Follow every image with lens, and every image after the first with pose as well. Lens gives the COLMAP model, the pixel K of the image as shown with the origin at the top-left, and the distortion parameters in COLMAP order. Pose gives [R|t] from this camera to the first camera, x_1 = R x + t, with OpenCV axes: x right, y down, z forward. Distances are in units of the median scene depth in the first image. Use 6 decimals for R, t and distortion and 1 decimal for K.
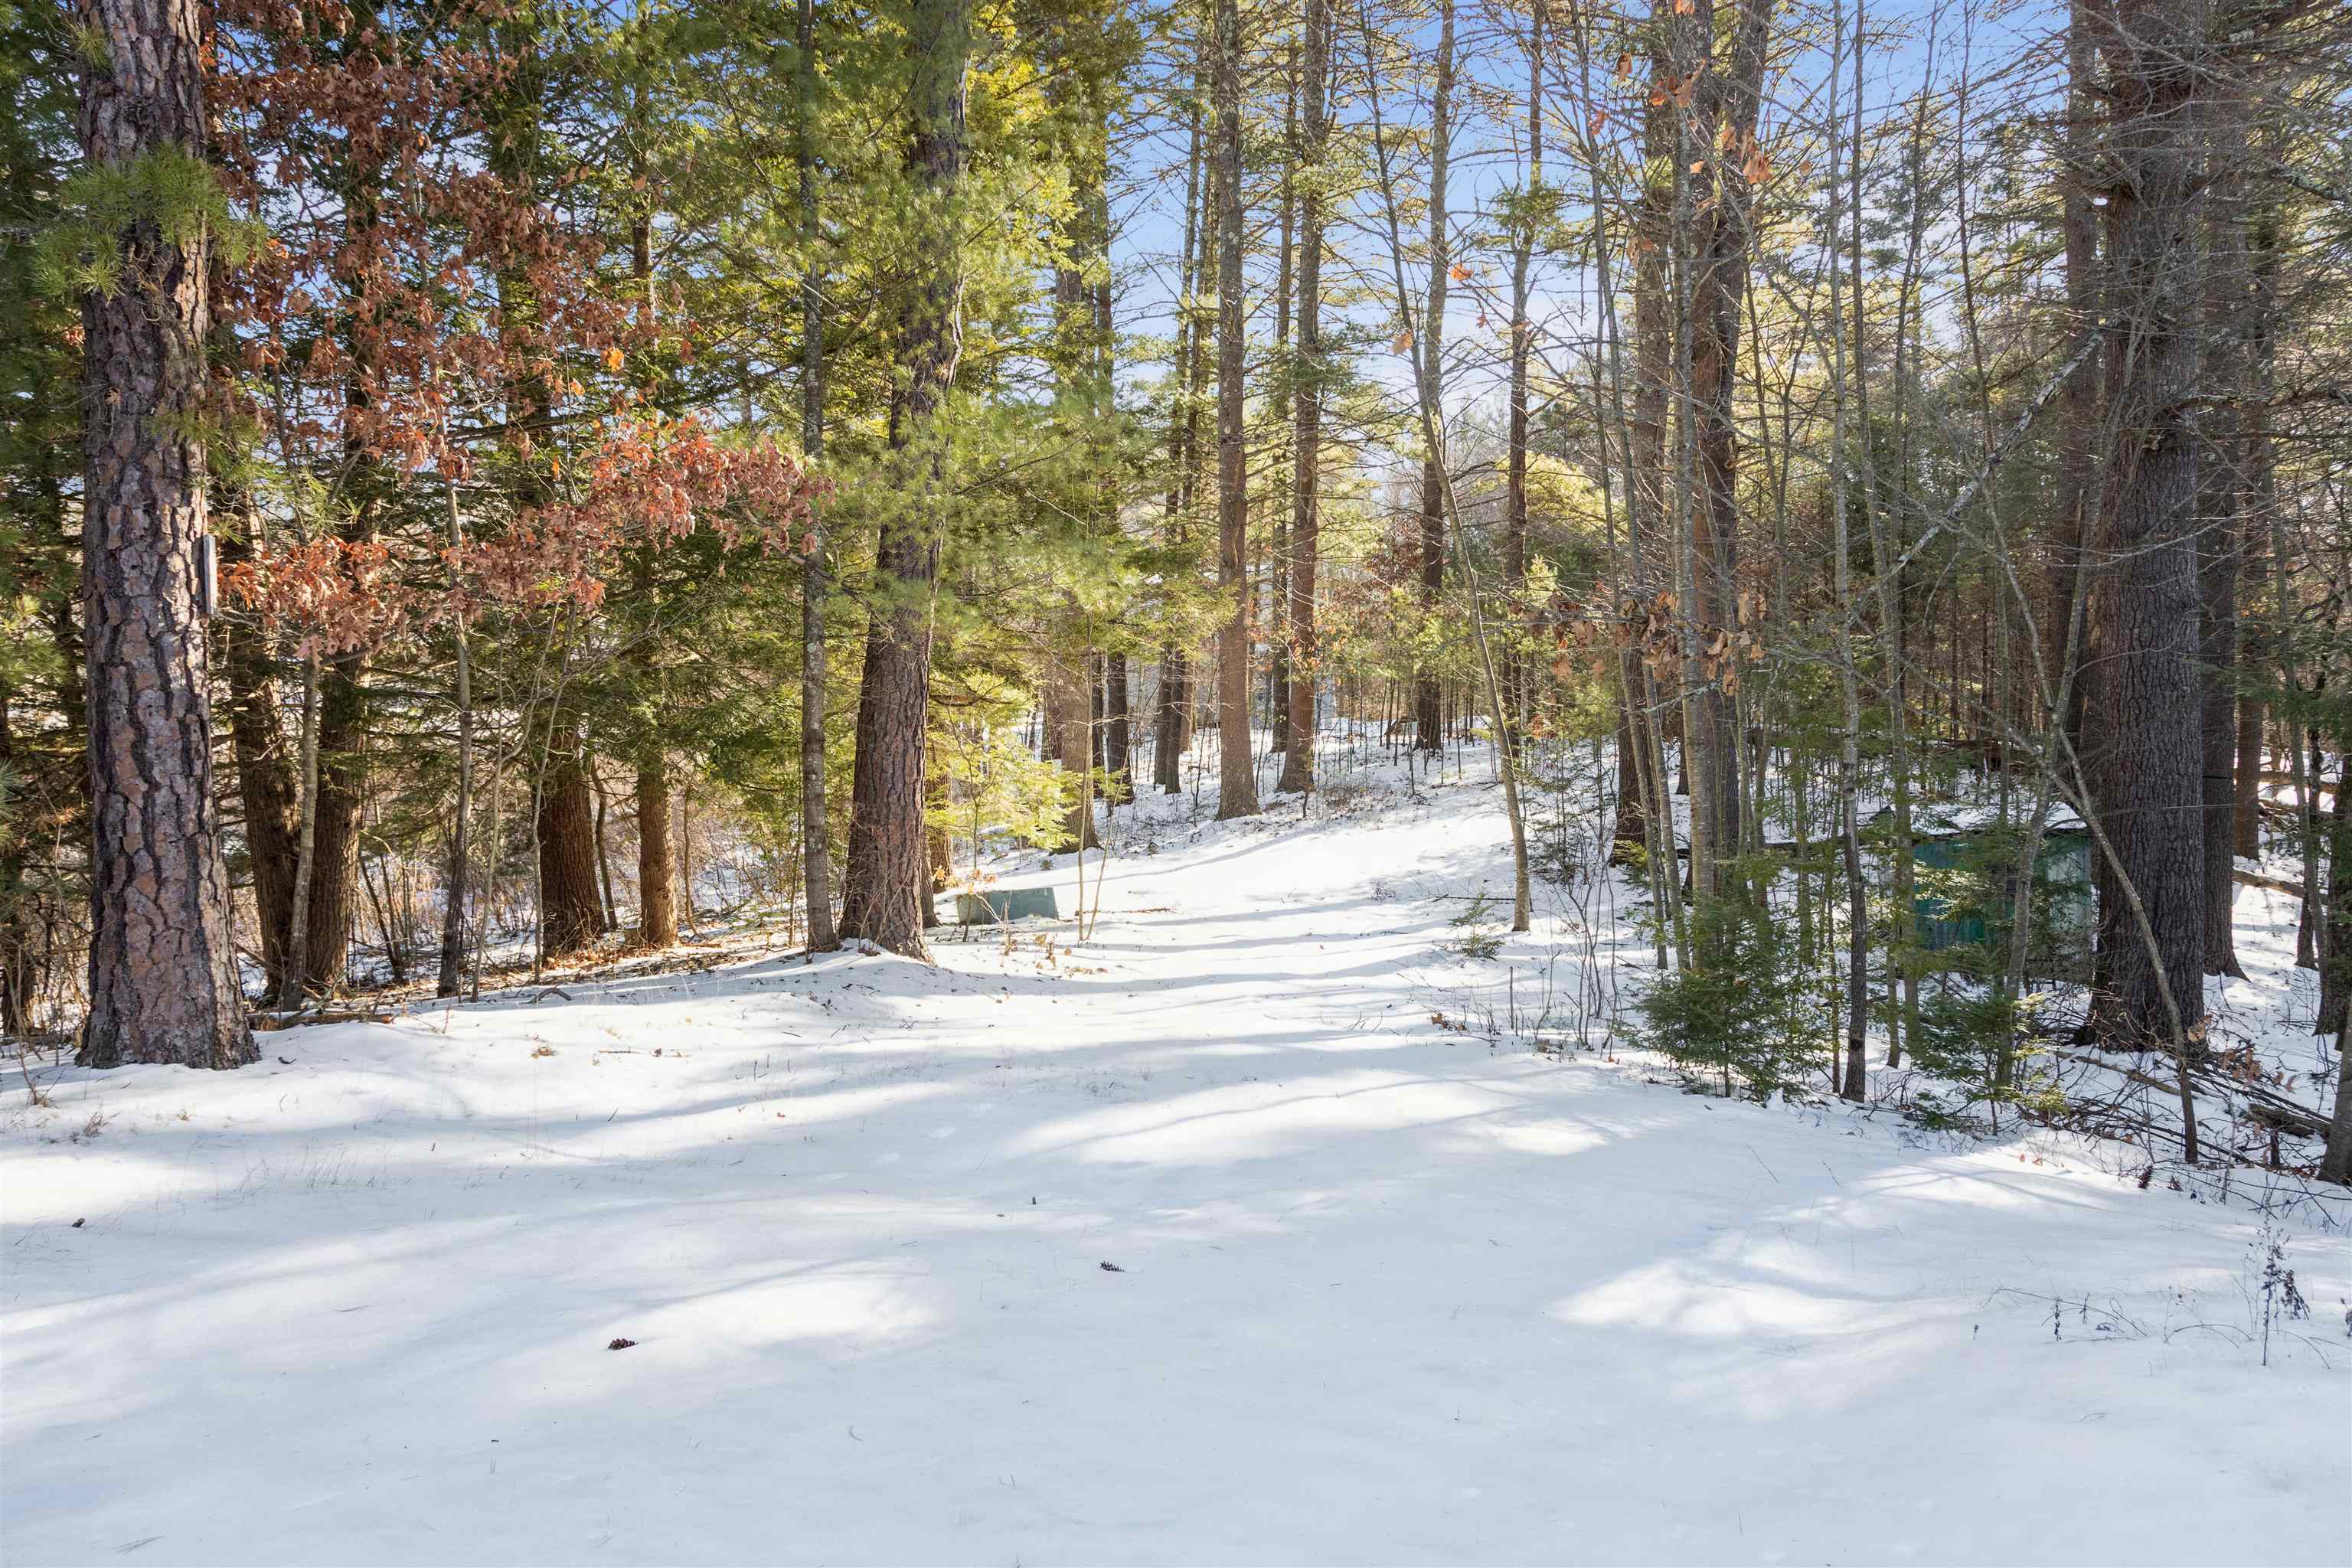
lens RADIAL K [[1628.5, 0, 1175.3], [0, 1628.5, 862.1], [0, 0, 1]] dist [0.017739, -0.000137]
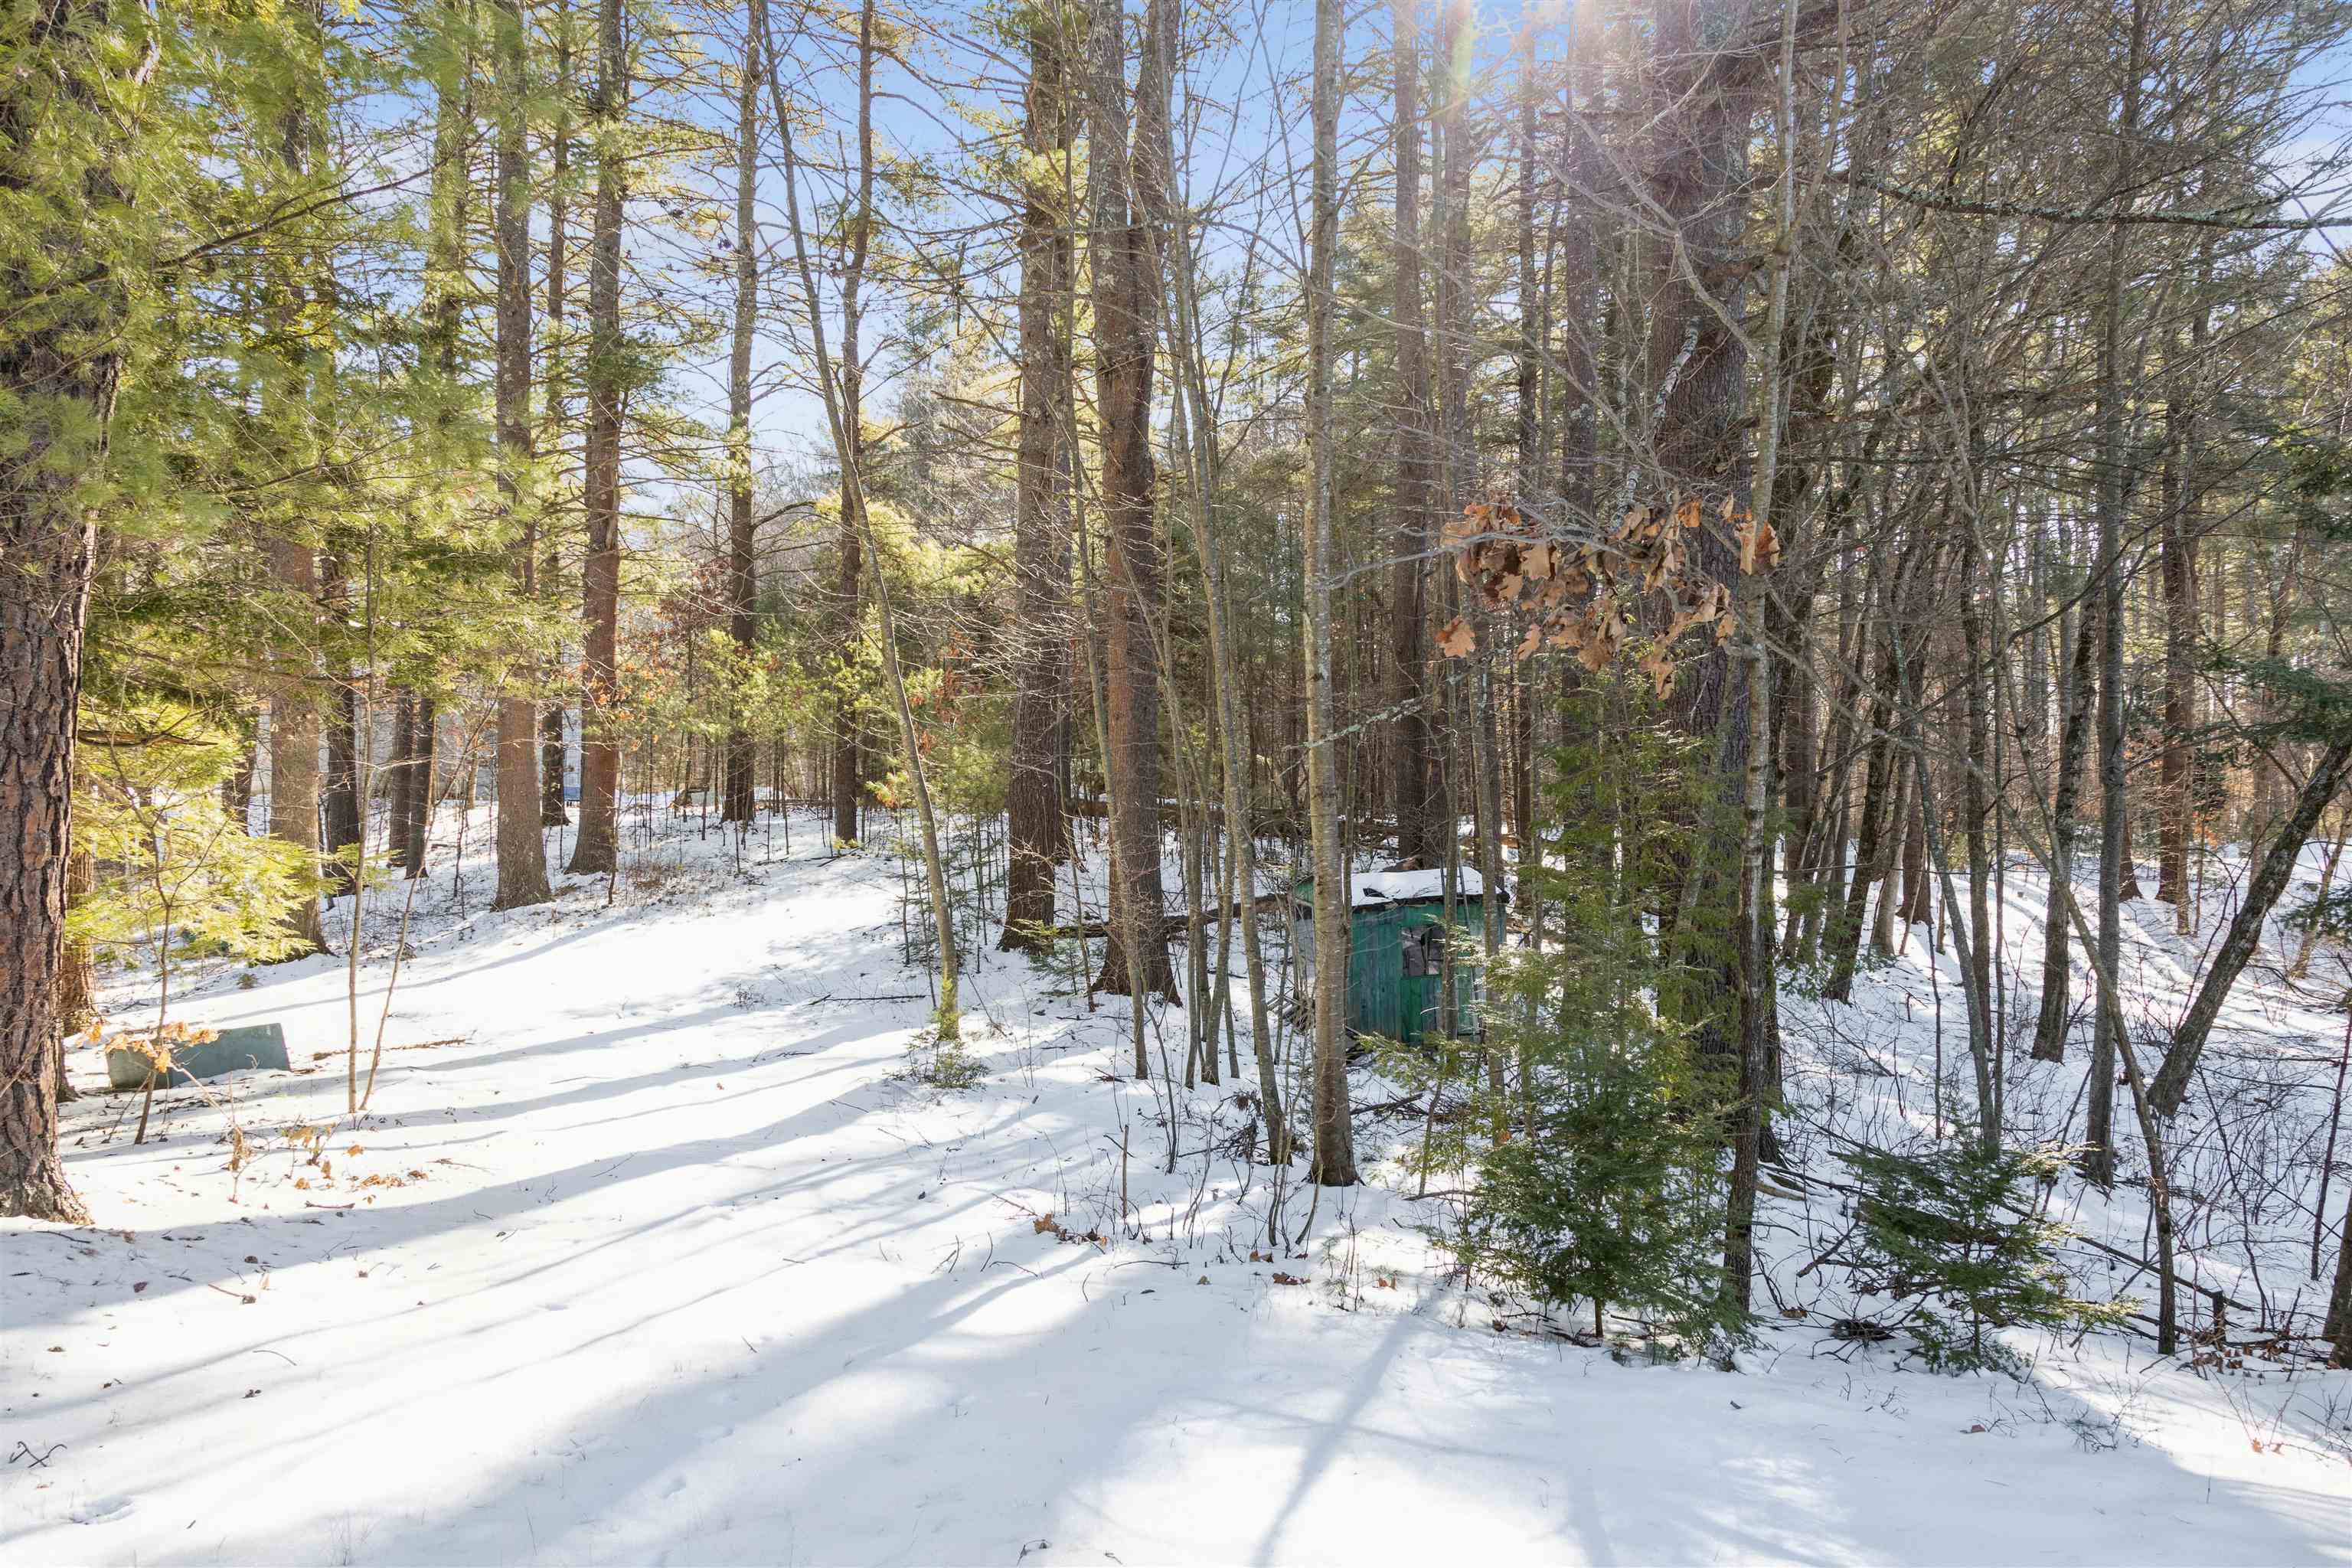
lens RADIAL K [[1652.4, 0, 1176.0], [0, 1652.4, 784.0], [0, 0, 1]] dist [0.027848, 0.001165]
pose [[0.901463, 0.003984, 0.432838, -0.024700], [0.036731, 0.995647, -0.085663, -0.005744], [-0.431295, 0.093121, 0.897392, 0.134023]]
